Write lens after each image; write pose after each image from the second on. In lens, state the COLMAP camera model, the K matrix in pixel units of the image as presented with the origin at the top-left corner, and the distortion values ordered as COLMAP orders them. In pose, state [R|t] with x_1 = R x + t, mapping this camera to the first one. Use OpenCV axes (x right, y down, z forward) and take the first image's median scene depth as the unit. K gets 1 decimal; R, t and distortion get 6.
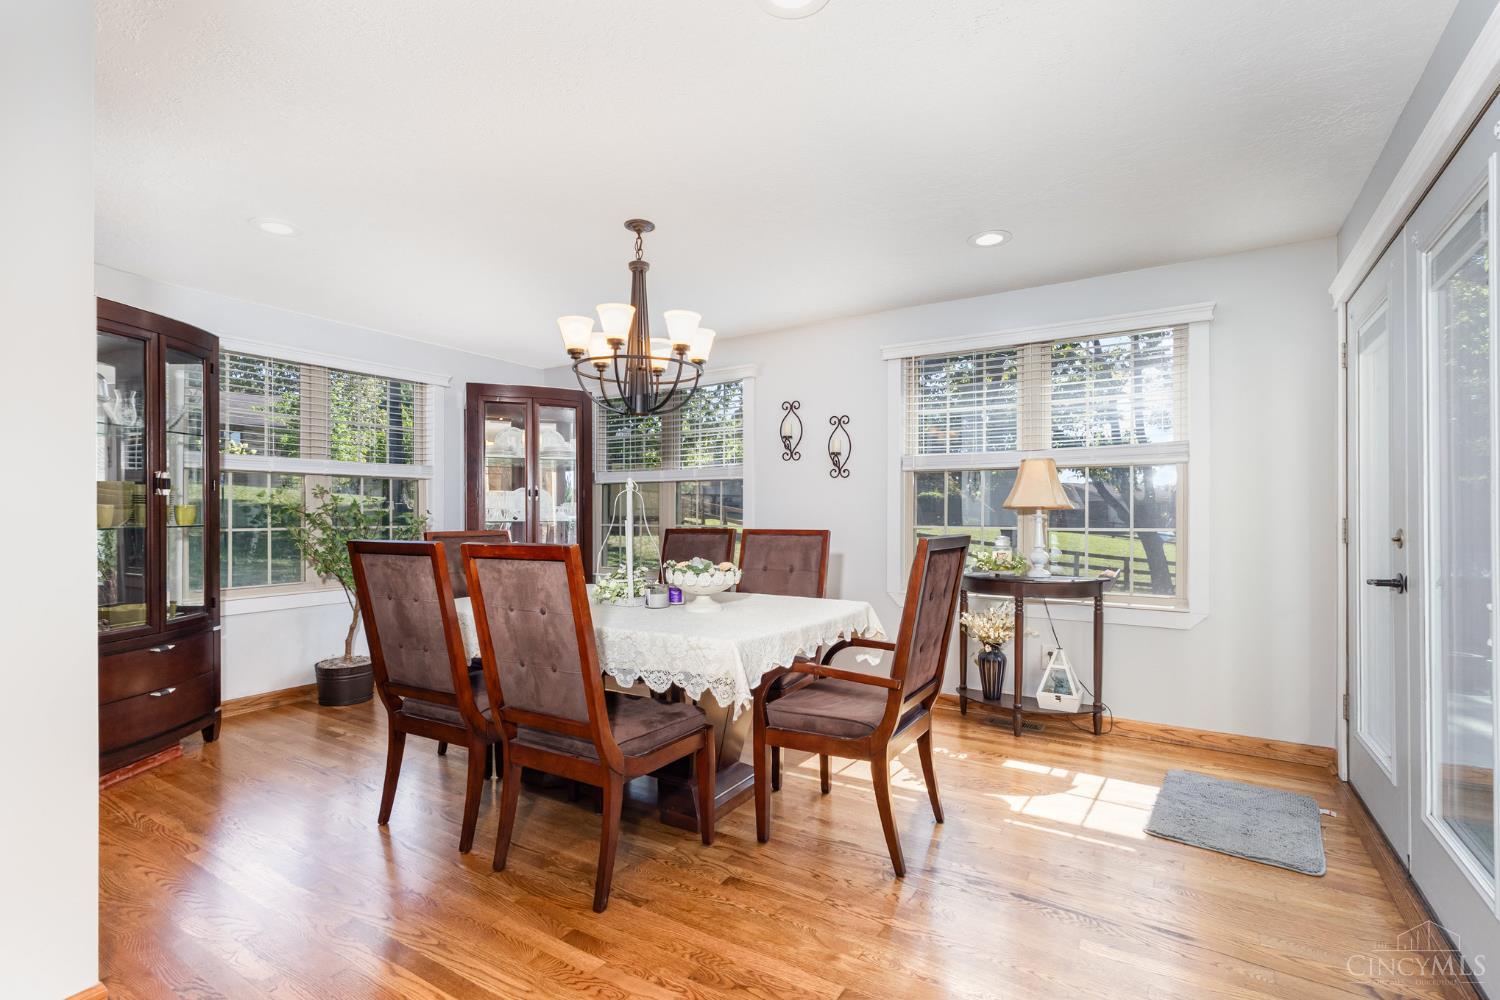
lens RADIAL K [[693.7, 0, 753.9], [0, 693.7, 509.5], [0, 0, 1]] dist [0.000905, 0.000291]
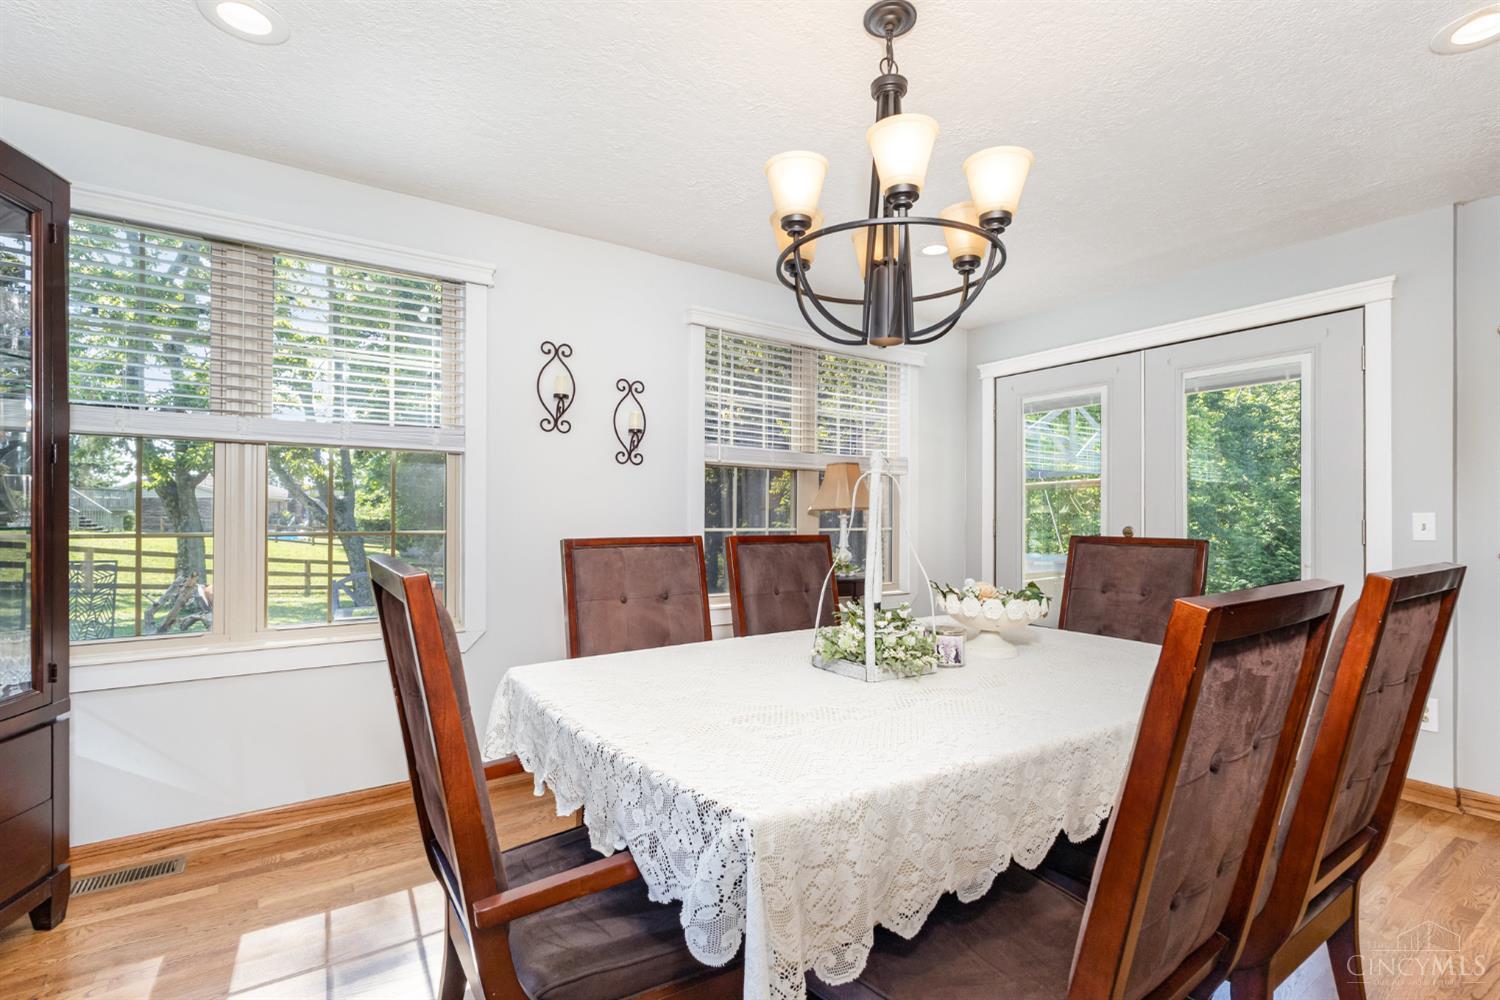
lens RADIAL K [[693.7, 0, 753.9], [0, 693.7, 509.5], [0, 0, 1]] dist [0.000905, 0.000291]
pose [[0.390473, 0.008445, 0.920576, -0.536298], [-0.009832, 0.999939, -0.005003, 0.004525], [-0.920562, -0.007098, 0.390532, 0.632553]]
